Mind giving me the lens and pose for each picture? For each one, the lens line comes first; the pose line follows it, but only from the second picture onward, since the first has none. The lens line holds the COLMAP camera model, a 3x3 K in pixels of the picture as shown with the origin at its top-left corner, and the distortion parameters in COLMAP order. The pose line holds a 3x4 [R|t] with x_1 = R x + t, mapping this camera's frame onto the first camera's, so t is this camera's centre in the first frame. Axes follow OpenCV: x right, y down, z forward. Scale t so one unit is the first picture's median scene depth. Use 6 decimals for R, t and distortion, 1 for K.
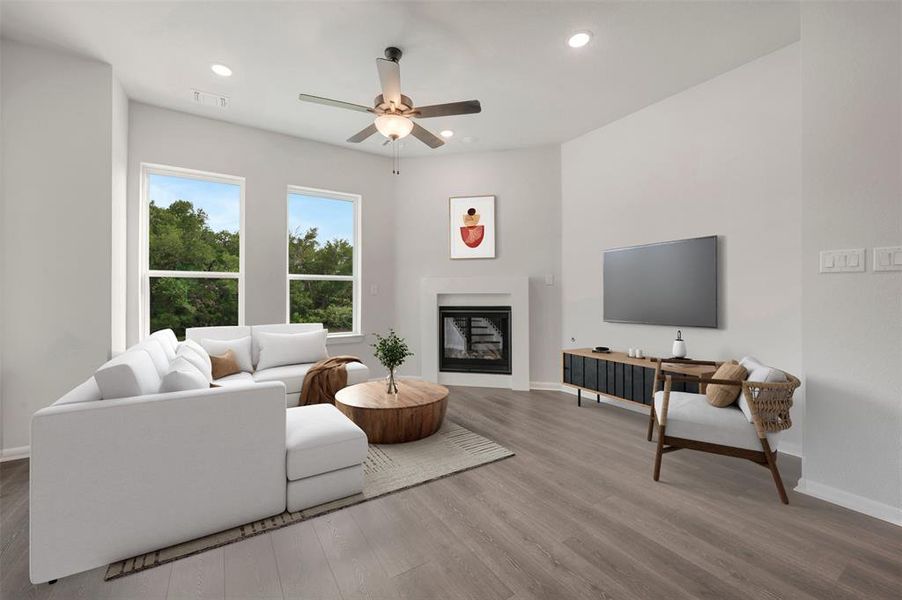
lens RADIAL K [[362.8, 0, 453.4], [0, 362.8, 294.1], [0, 0, 1]] dist [0.002044, 0.000068]
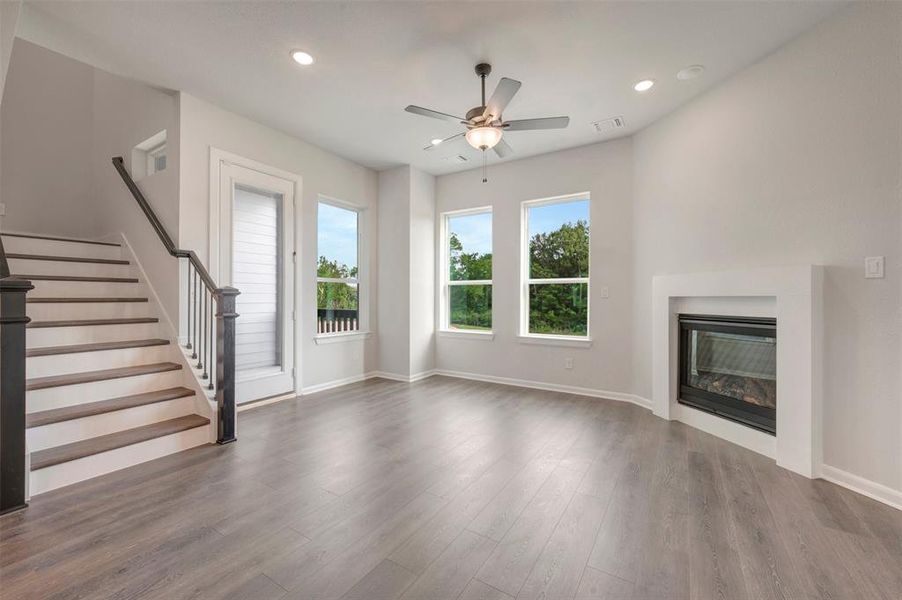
lens RADIAL K [[362.8, 0, 450.8], [0, 362.8, 296.2], [0, 0, 1]] dist [0.002044, 0.000068]
pose [[0.425981, 0.000961, -0.904731, 0.463876], [-0.002187, 0.999998, 0.000032, -0.000468], [0.904729, 0.001965, 0.425982, 0.288084]]
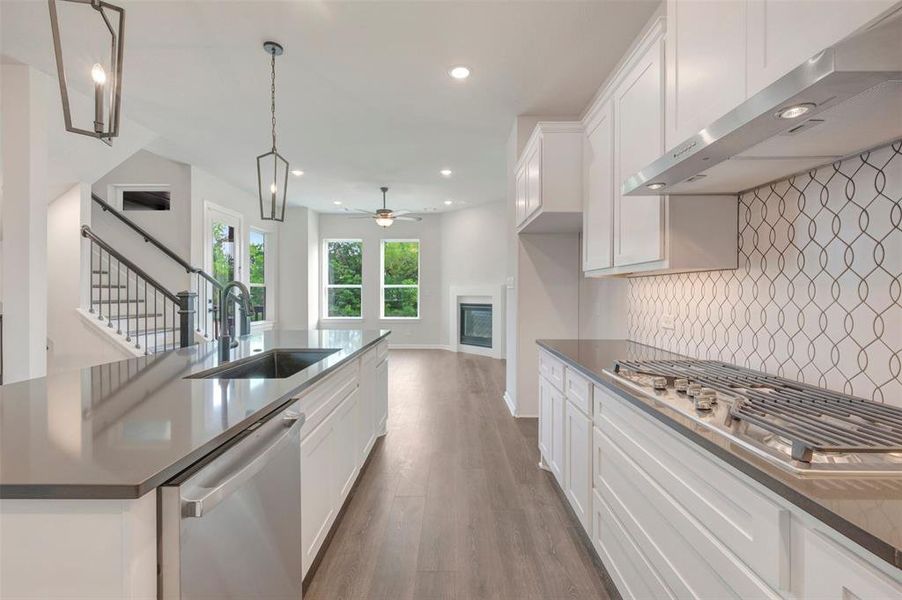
lens RADIAL K [[362.8, 0, 451.6], [0, 362.8, 297.0], [0, 0, 1]] dist [0.002044, 0.000068]
pose [[0.841792, 0.010277, -0.539704, 0.860120], [-0.002084, 0.999873, 0.015788, -0.021964], [0.539798, -0.012166, 0.841707, -0.407734]]
